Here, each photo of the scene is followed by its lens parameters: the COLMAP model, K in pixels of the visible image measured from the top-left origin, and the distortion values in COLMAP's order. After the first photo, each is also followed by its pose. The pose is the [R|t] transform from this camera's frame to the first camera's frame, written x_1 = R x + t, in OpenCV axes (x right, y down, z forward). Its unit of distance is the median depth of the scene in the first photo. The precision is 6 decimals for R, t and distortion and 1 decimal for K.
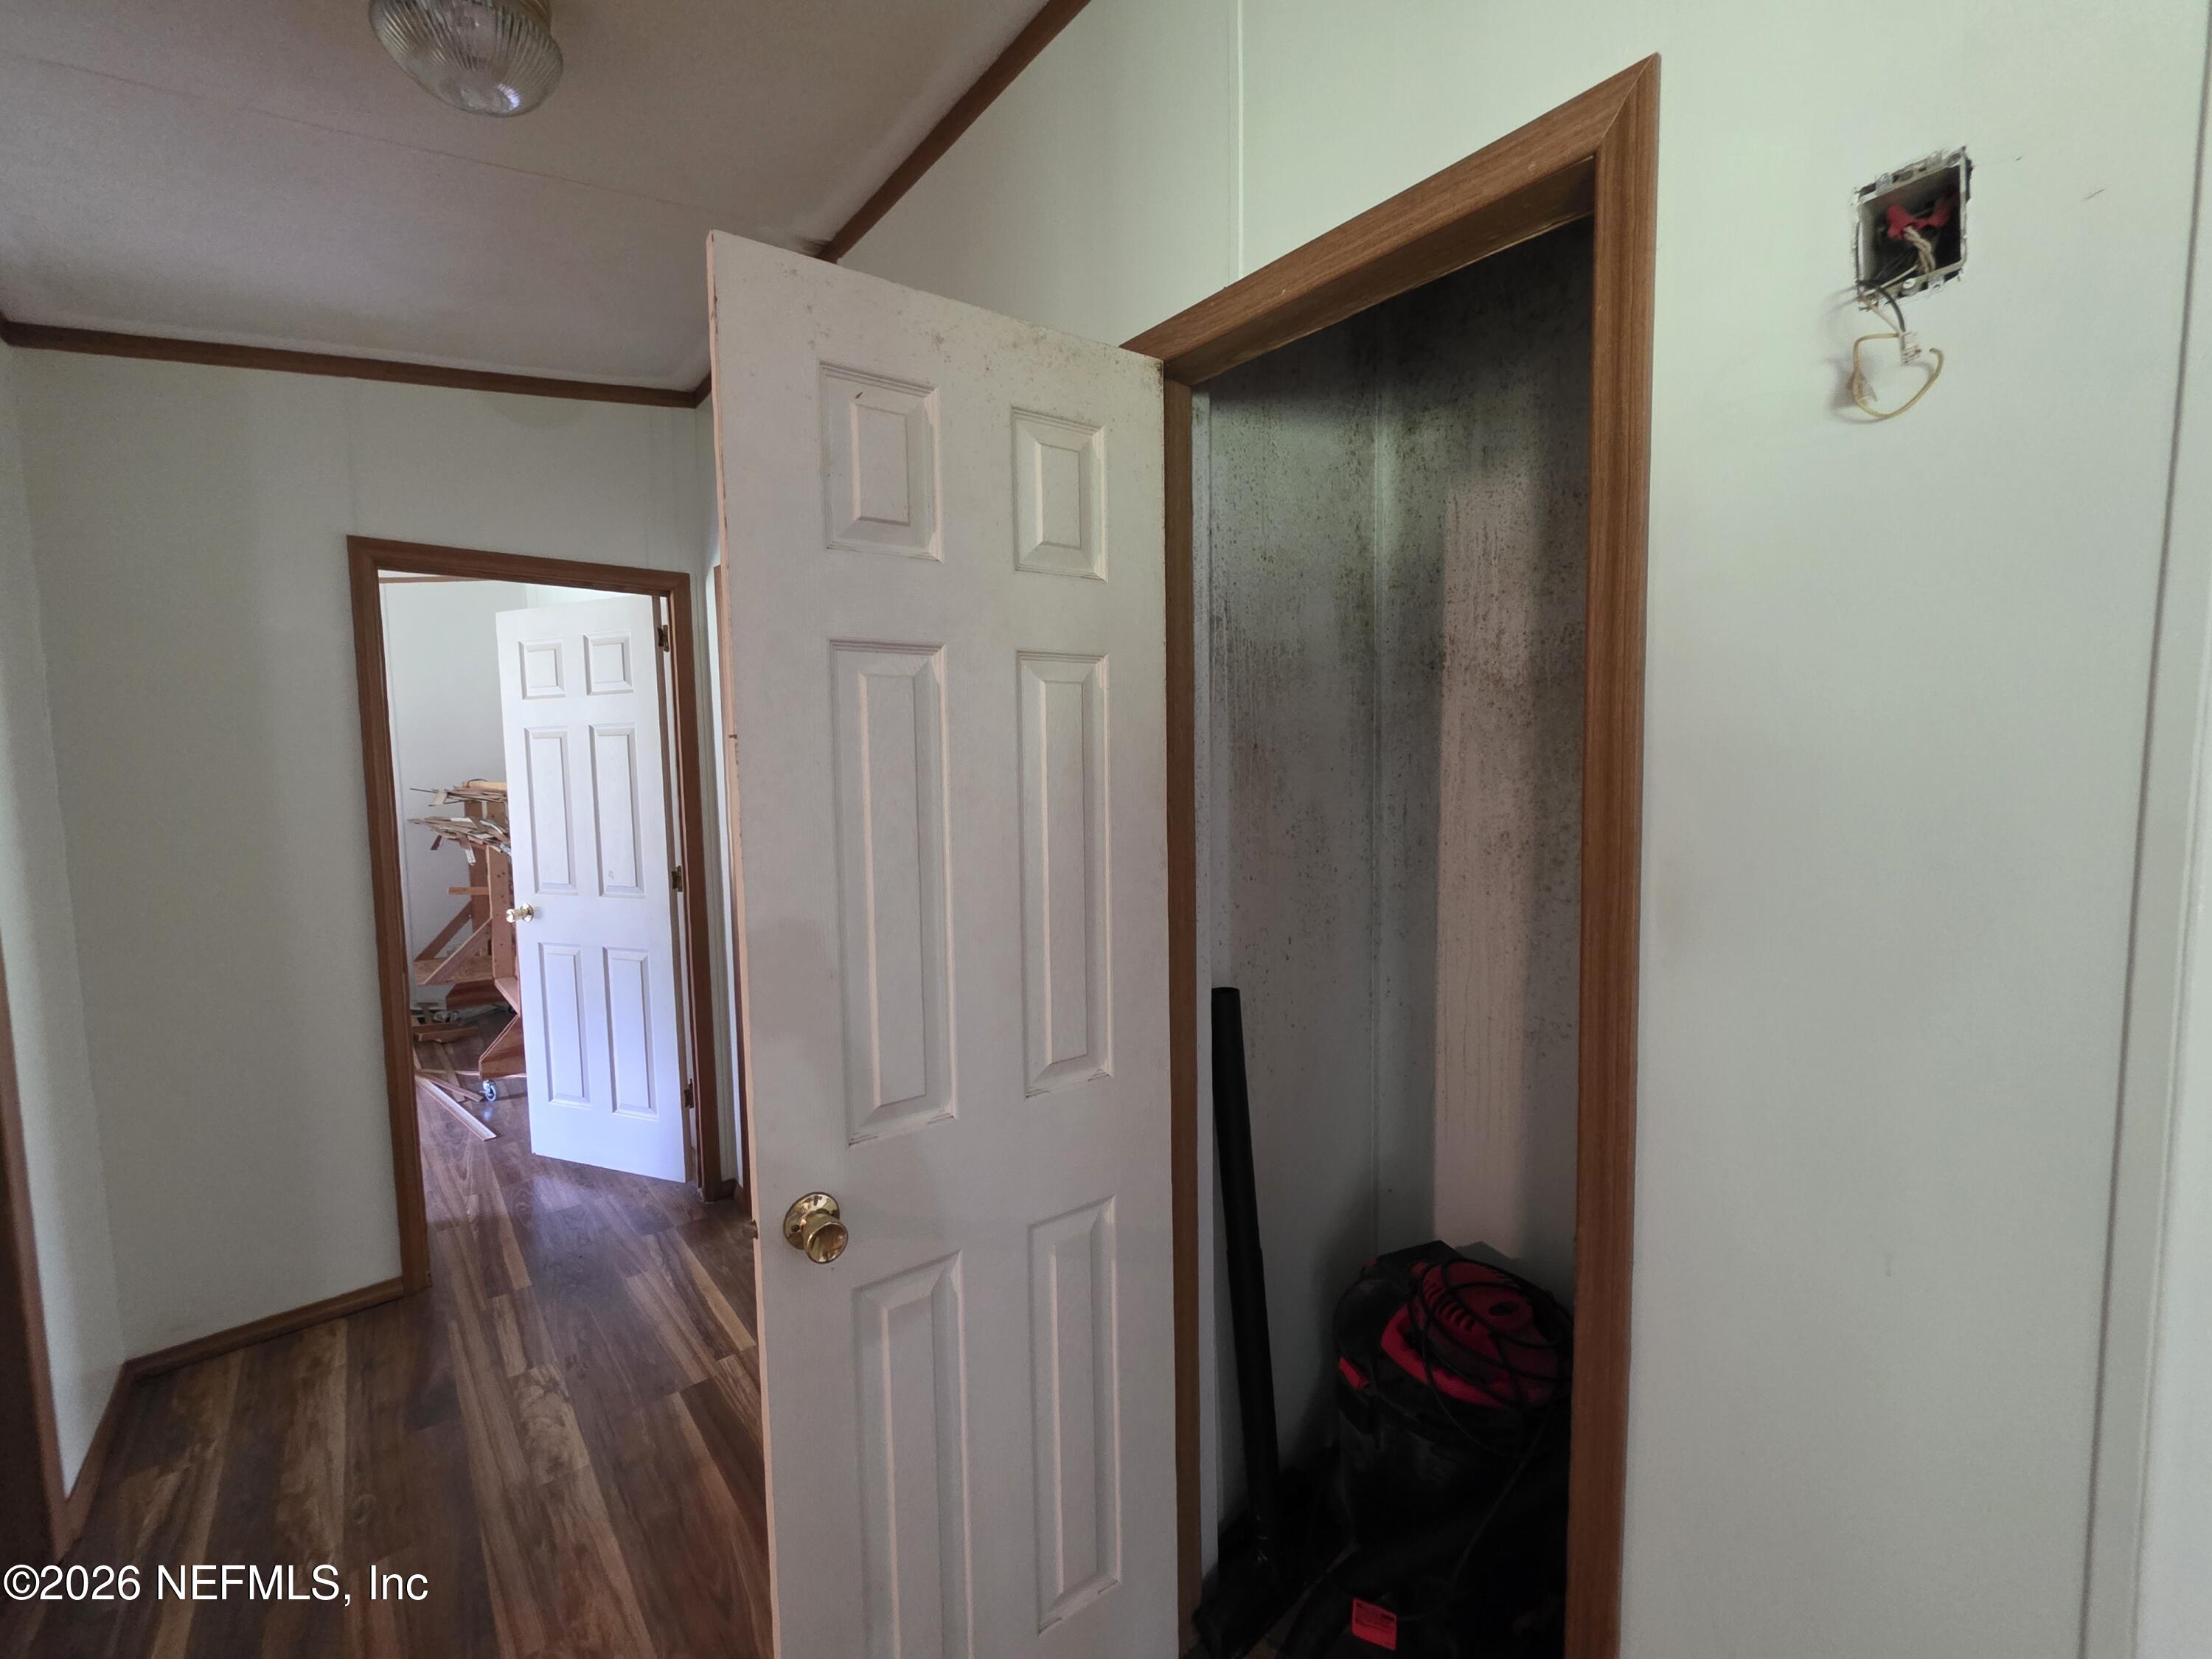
lens RADIAL K [[889.7, 0, 1105.9], [0, 889.7, 824.2], [0, 0, 1]] dist [-0.000573, 0.000929]
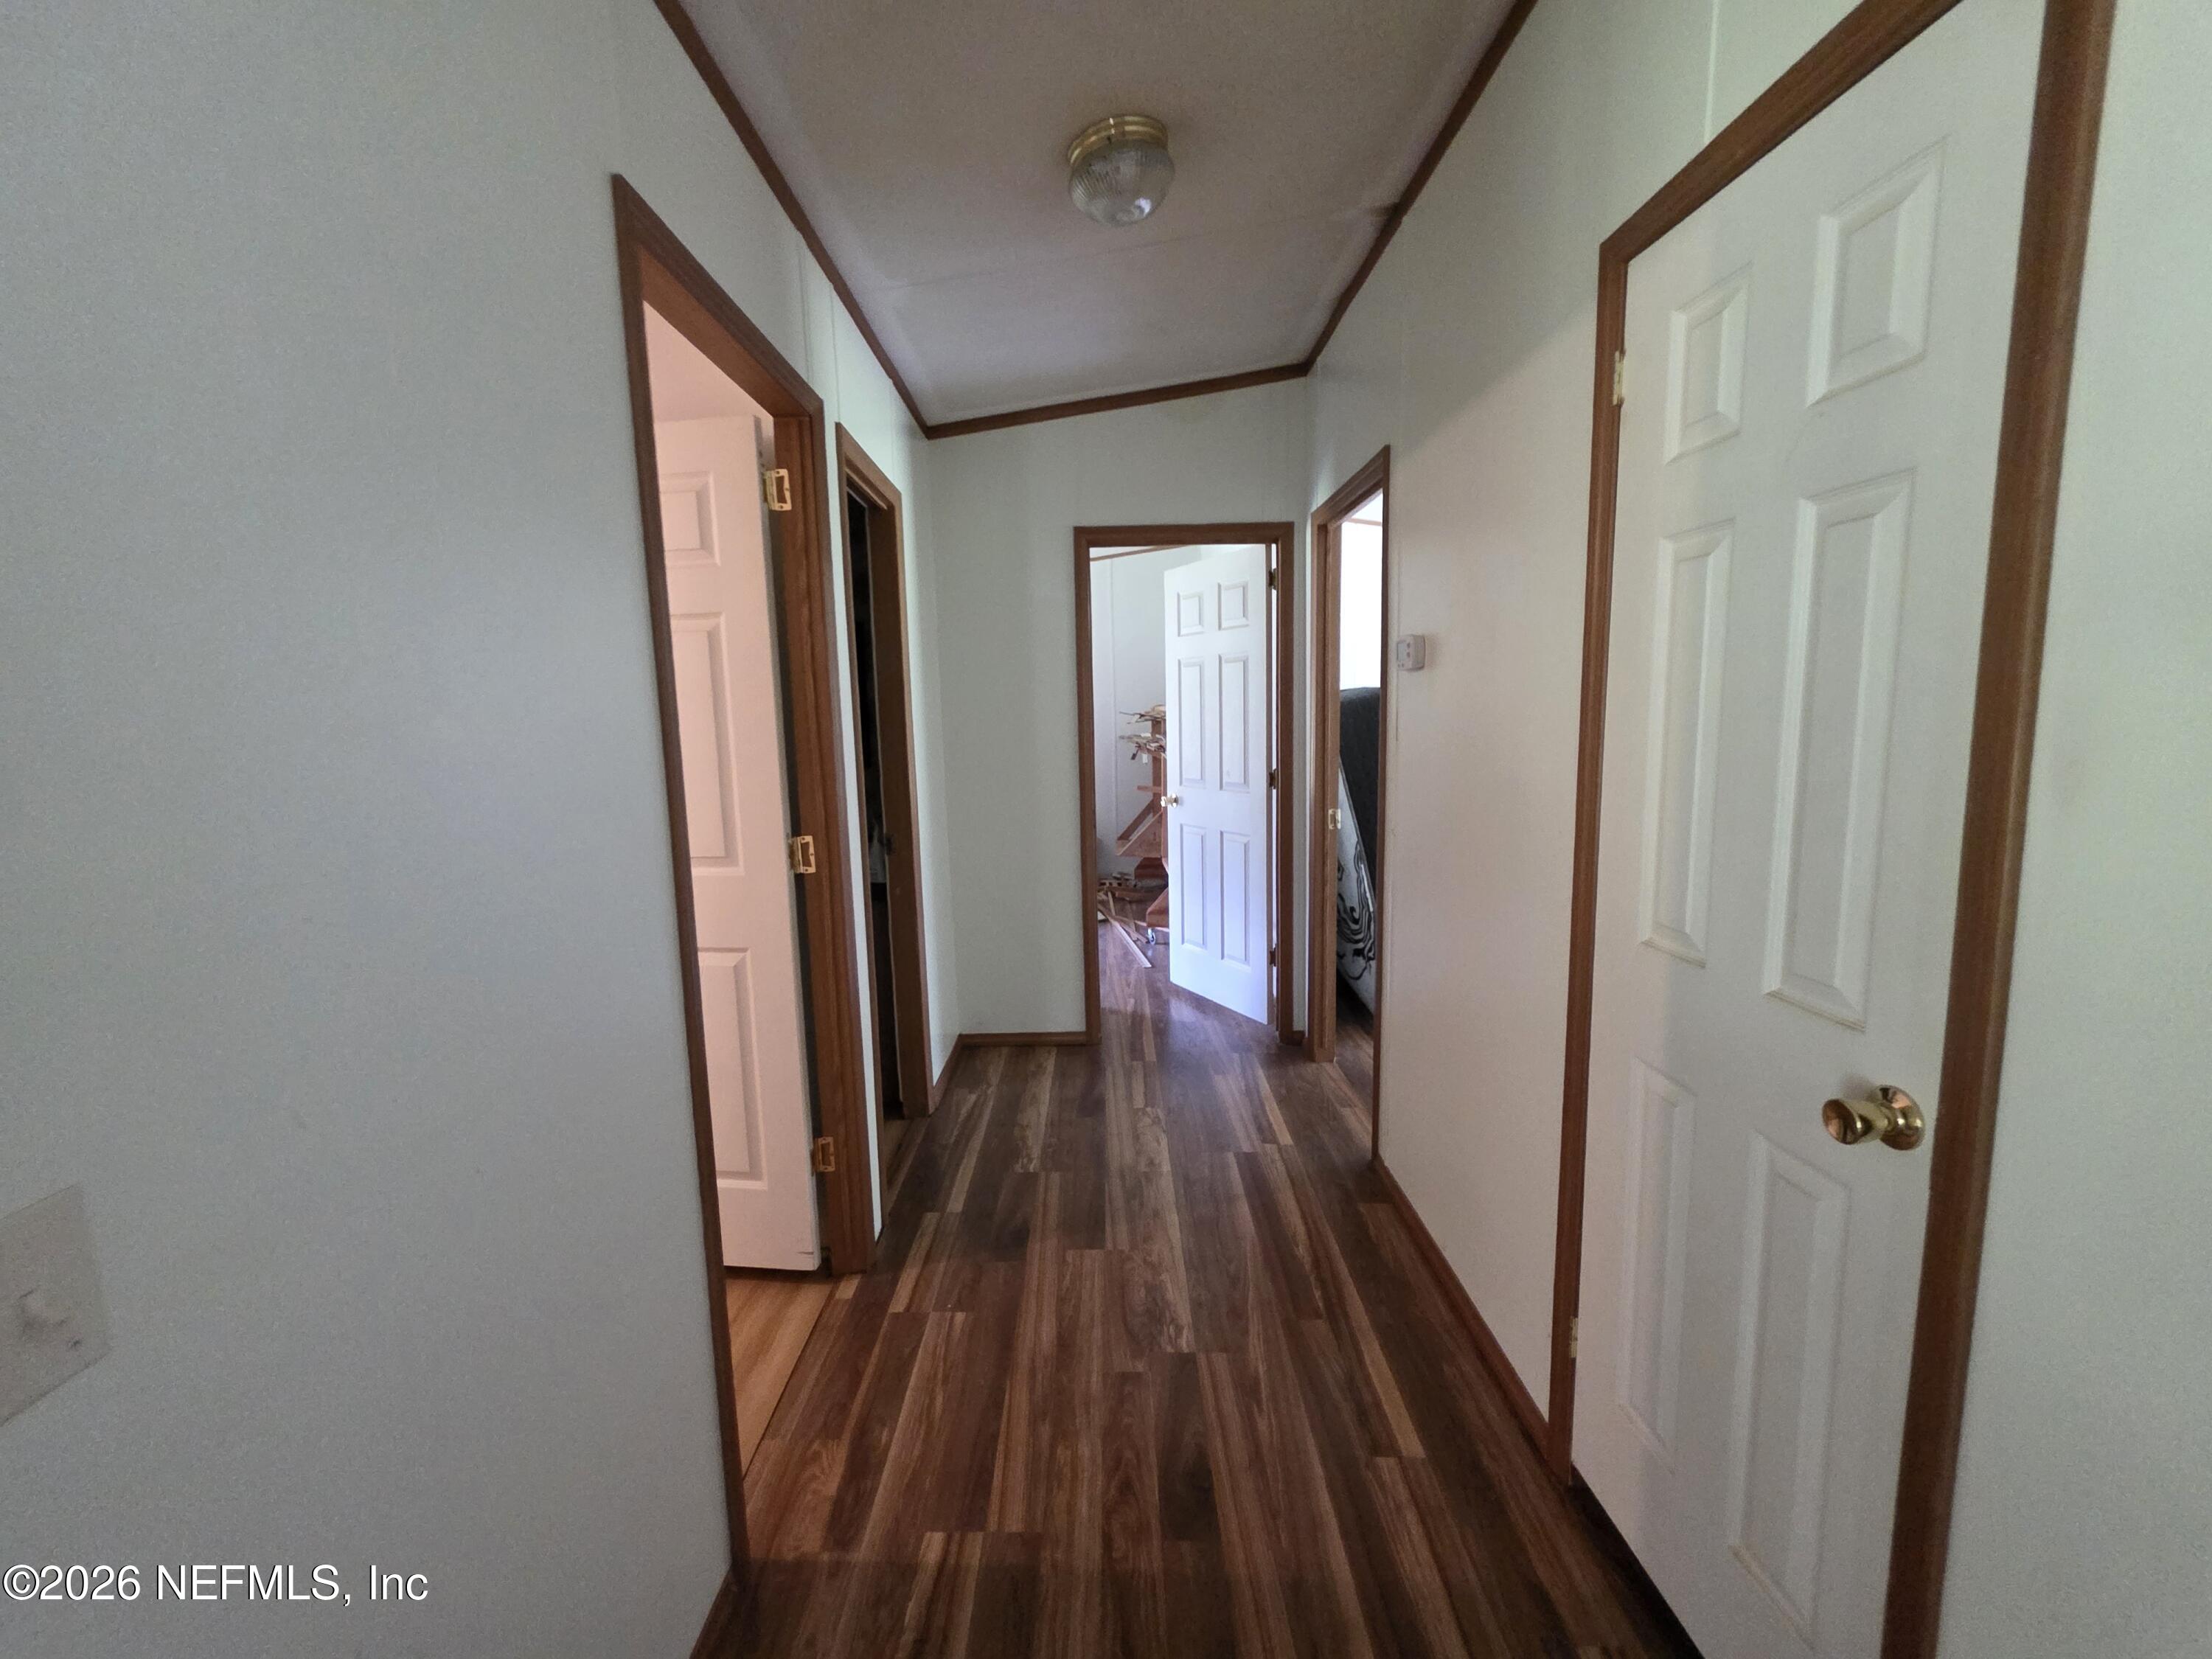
lens RADIAL K [[889.7, 0, 1110.7], [0, 889.7, 826.1], [0, 0, 1]] dist [-0.000573, 0.000929]
pose [[0.769143, 0.082856, -0.633683, 0.152355], [-0.038248, 0.995751, 0.083773, 0.038965], [0.637932, -0.040196, 0.769043, -0.101278]]
